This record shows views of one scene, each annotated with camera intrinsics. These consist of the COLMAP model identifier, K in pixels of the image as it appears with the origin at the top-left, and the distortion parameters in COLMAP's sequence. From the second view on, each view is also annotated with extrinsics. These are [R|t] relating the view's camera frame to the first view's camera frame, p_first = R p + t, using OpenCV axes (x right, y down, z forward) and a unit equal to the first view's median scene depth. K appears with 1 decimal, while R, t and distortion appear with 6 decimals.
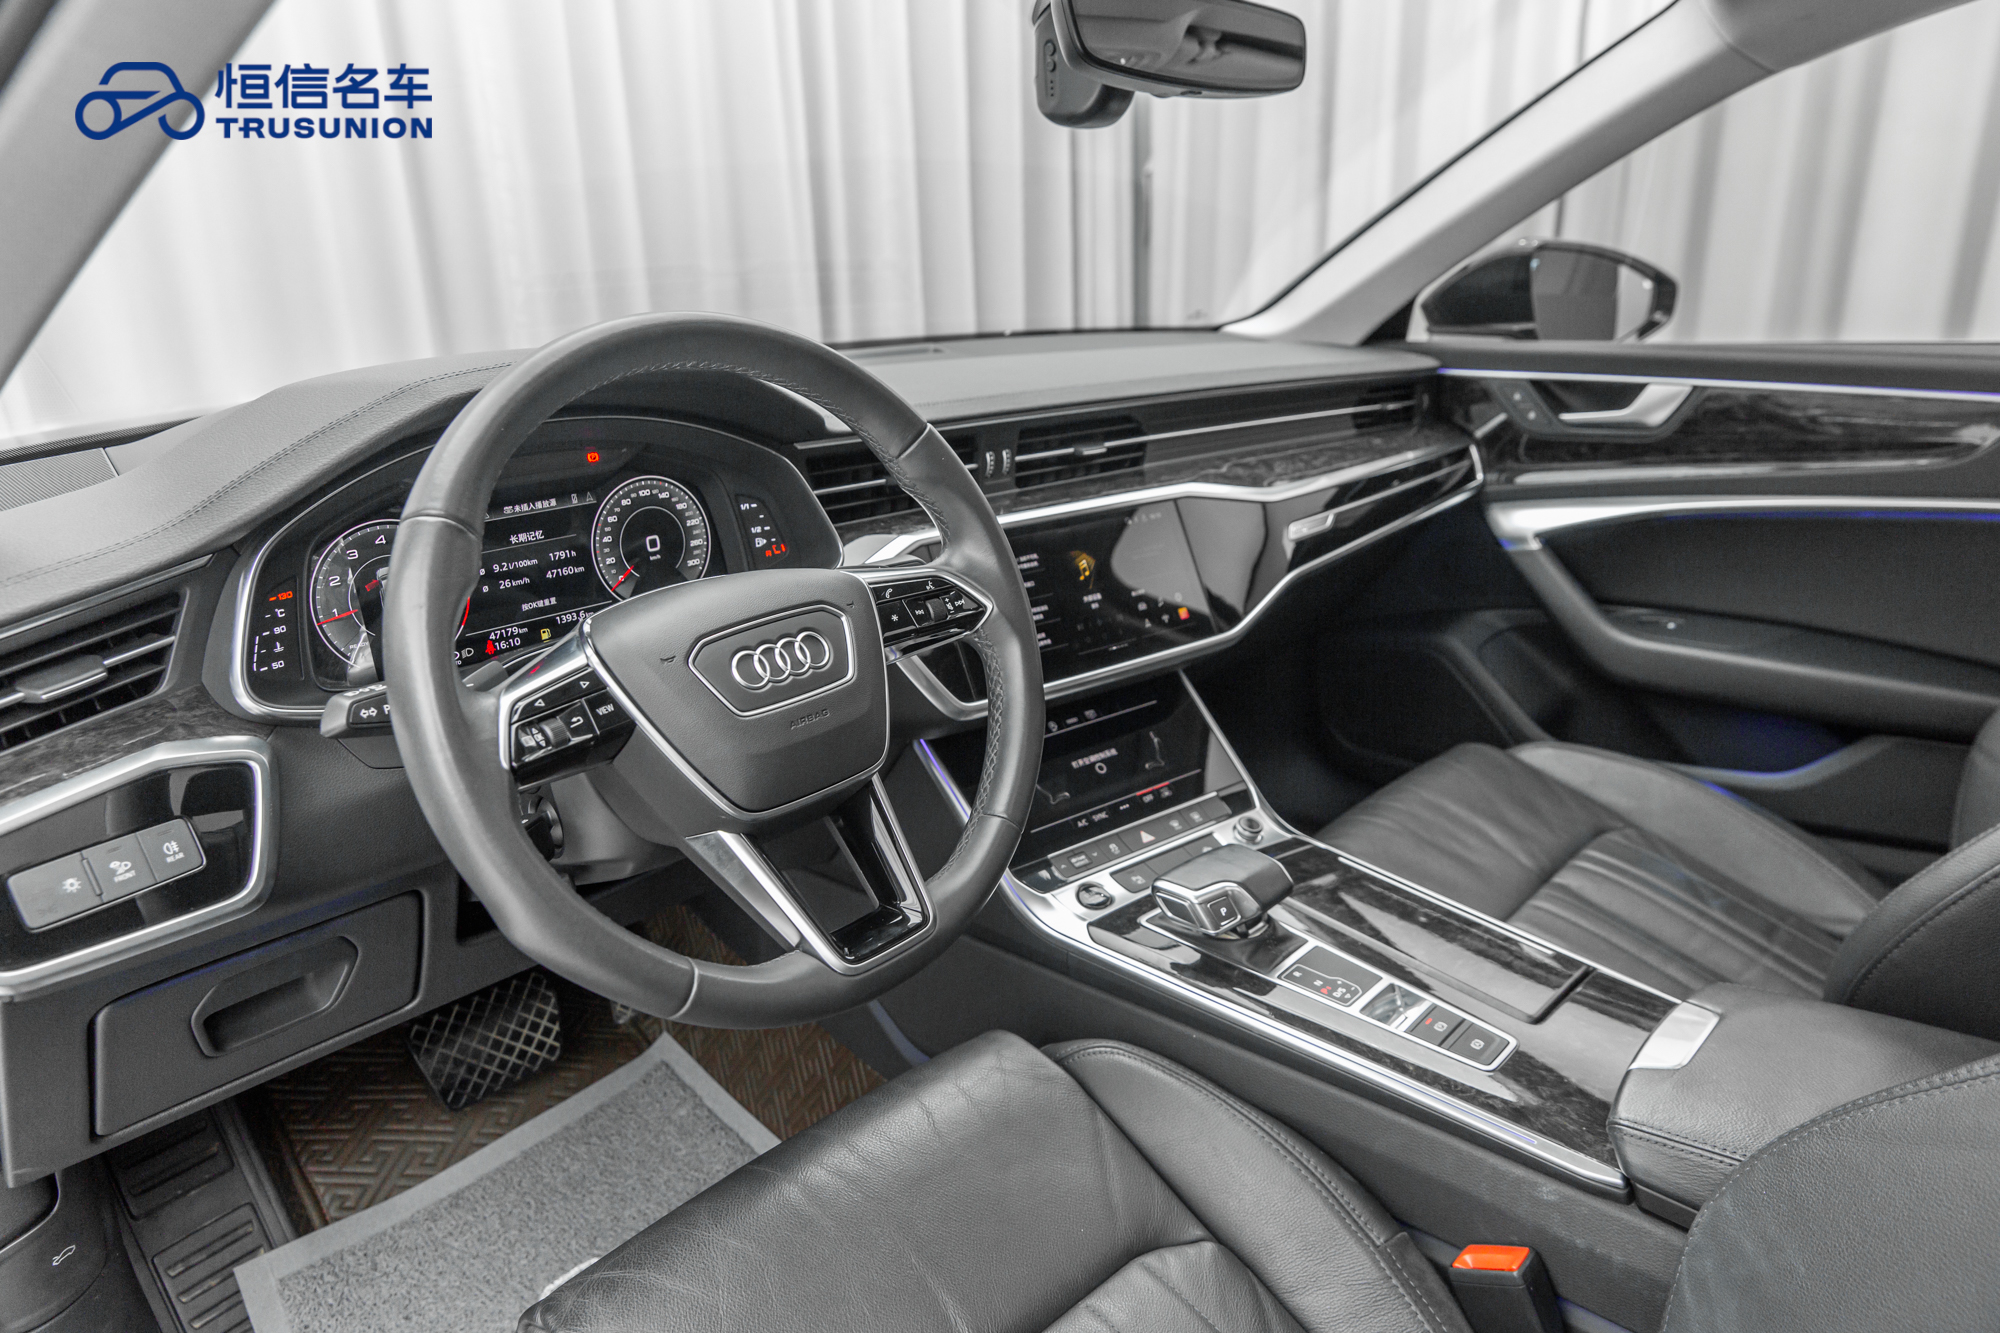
lens RADIAL K [[1291.1, 0, 993.2], [0, 1291.1, 661.4], [0, 0, 1]] dist [0.000191, 0.000207]
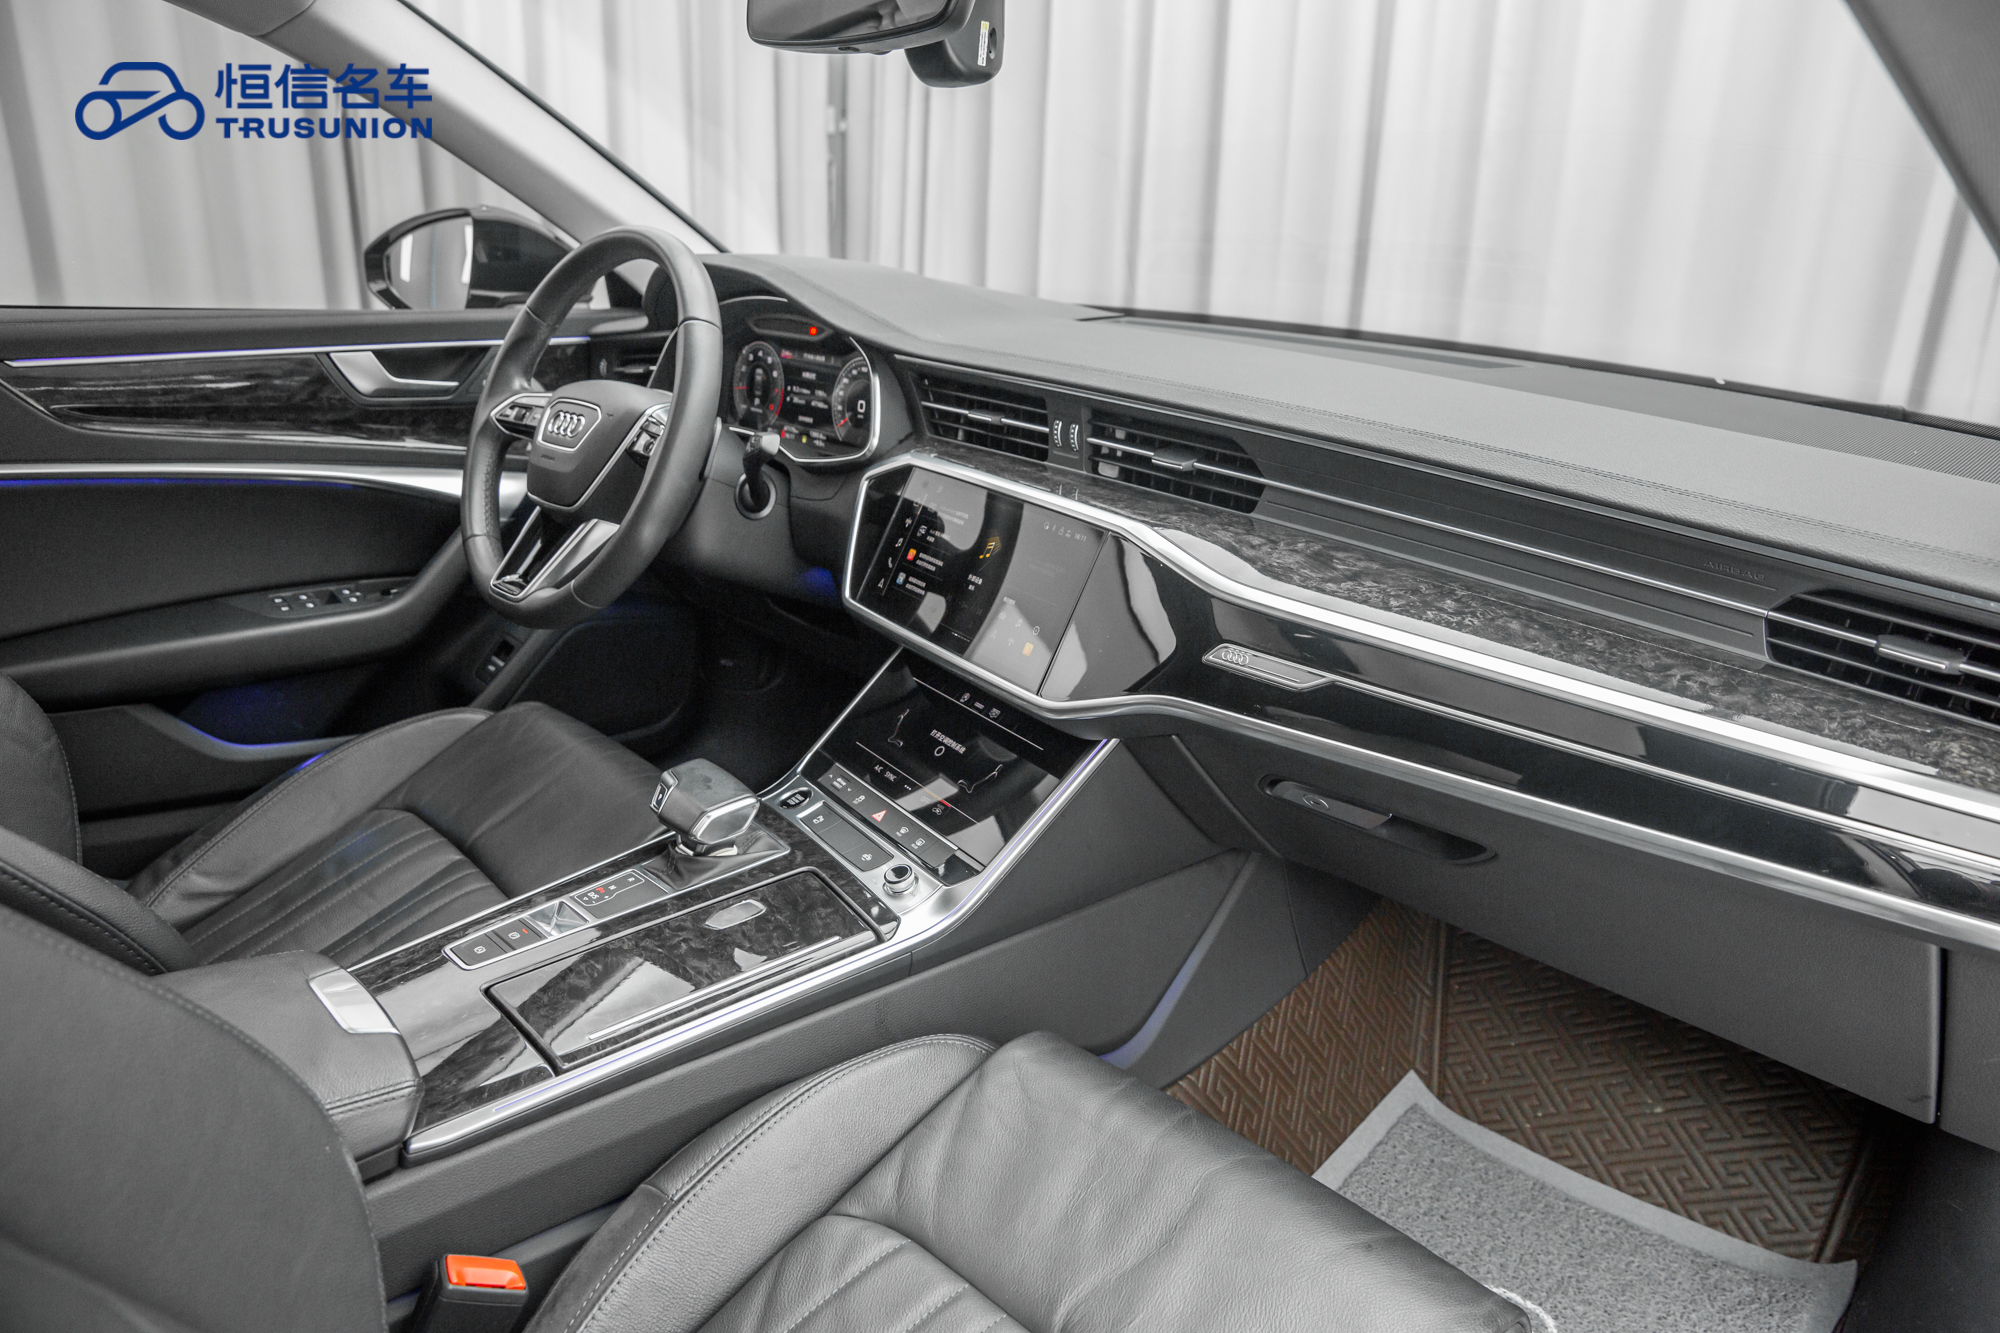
lens RADIAL K [[1363.6, 0, 983.7], [0, 1363.6, 656.0], [0, 0, 1]] dist [-0.117668, 0.086356]
pose [[-0.053465, 0.334770, -0.940782, 1.188894], [-0.341201, 0.879301, 0.332283, -0.383694], [0.938469, 0.338761, 0.067212, 1.112021]]
